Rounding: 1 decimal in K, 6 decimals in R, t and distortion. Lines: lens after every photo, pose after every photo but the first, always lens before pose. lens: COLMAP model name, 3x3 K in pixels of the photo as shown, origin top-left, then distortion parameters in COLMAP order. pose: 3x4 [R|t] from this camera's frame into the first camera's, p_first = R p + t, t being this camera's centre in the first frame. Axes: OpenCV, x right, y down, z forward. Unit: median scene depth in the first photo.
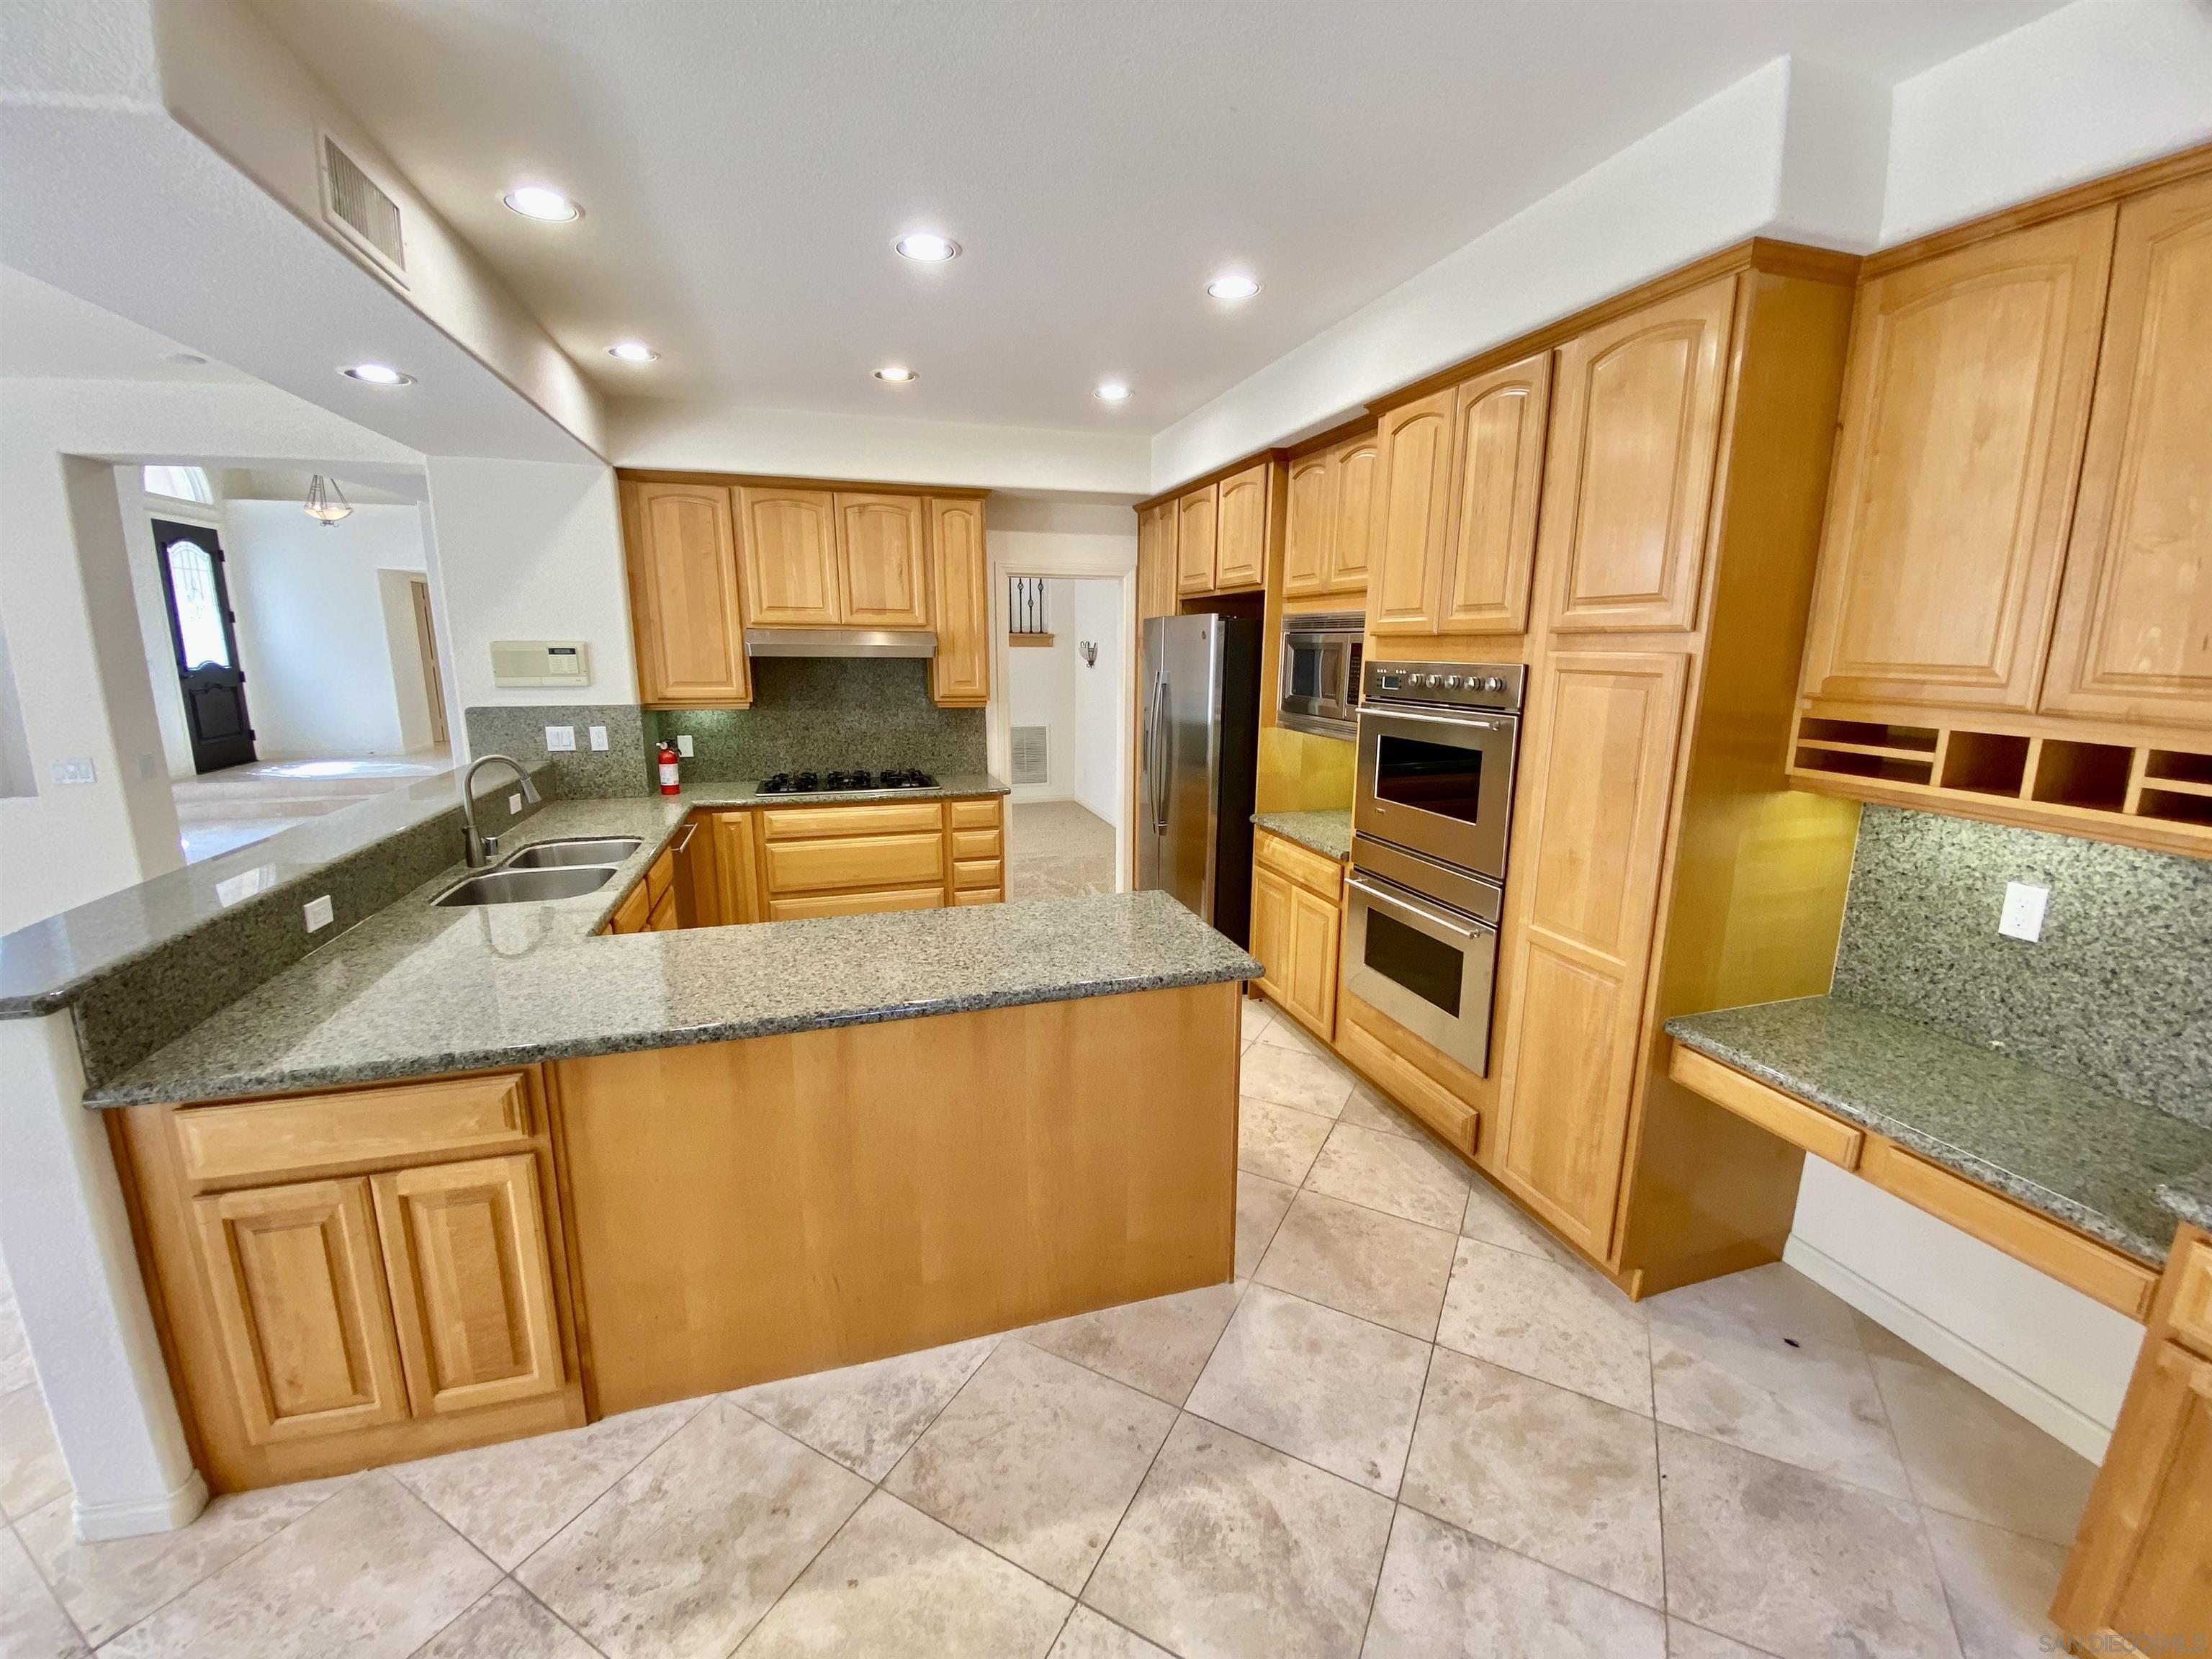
lens RADIAL K [[888.8, 0, 1065.3], [0, 888.8, 836.1], [0, 0, 1]] dist [-0.007485, -0.002696]
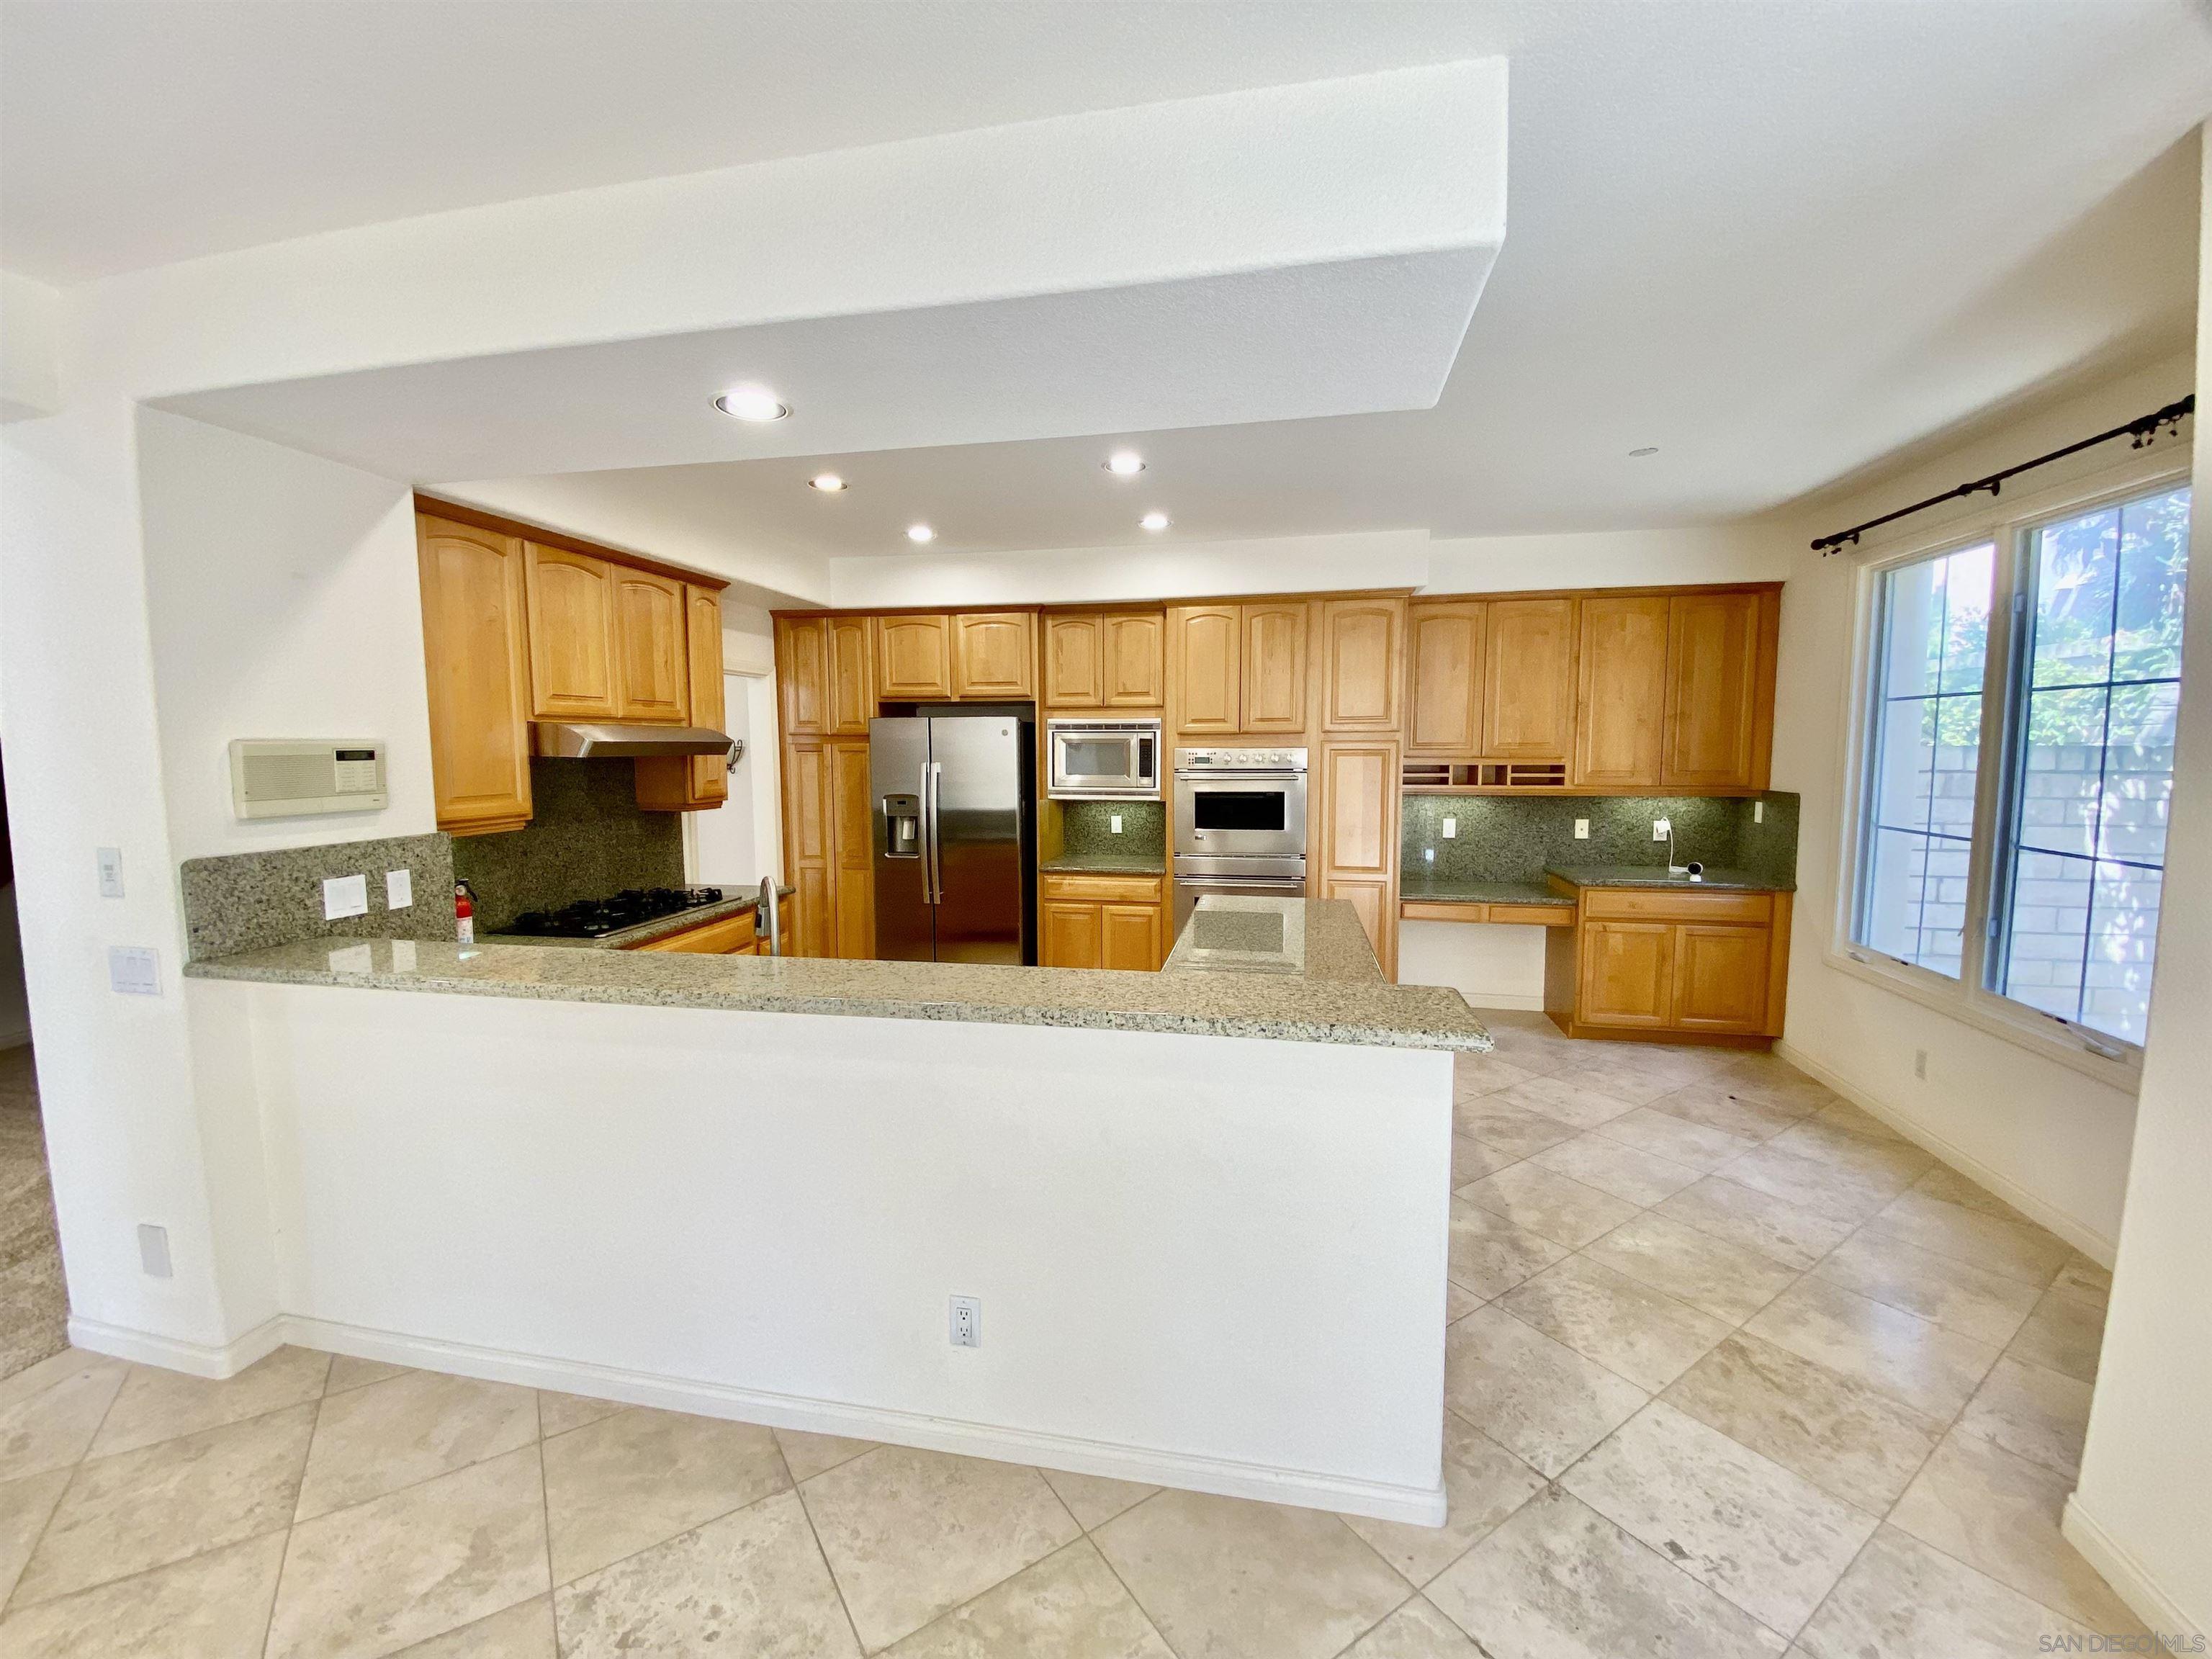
lens RADIAL K [[888.8, 0, 1119.8], [0, 888.8, 814.6], [0, 0, 1]] dist [-0.007485, -0.002696]
pose [[0.462655, -0.078267, 0.883077, -0.880976], [0.194409, 0.980807, -0.014925, -0.055319], [-0.864960, 0.178583, 0.468991, 0.256029]]
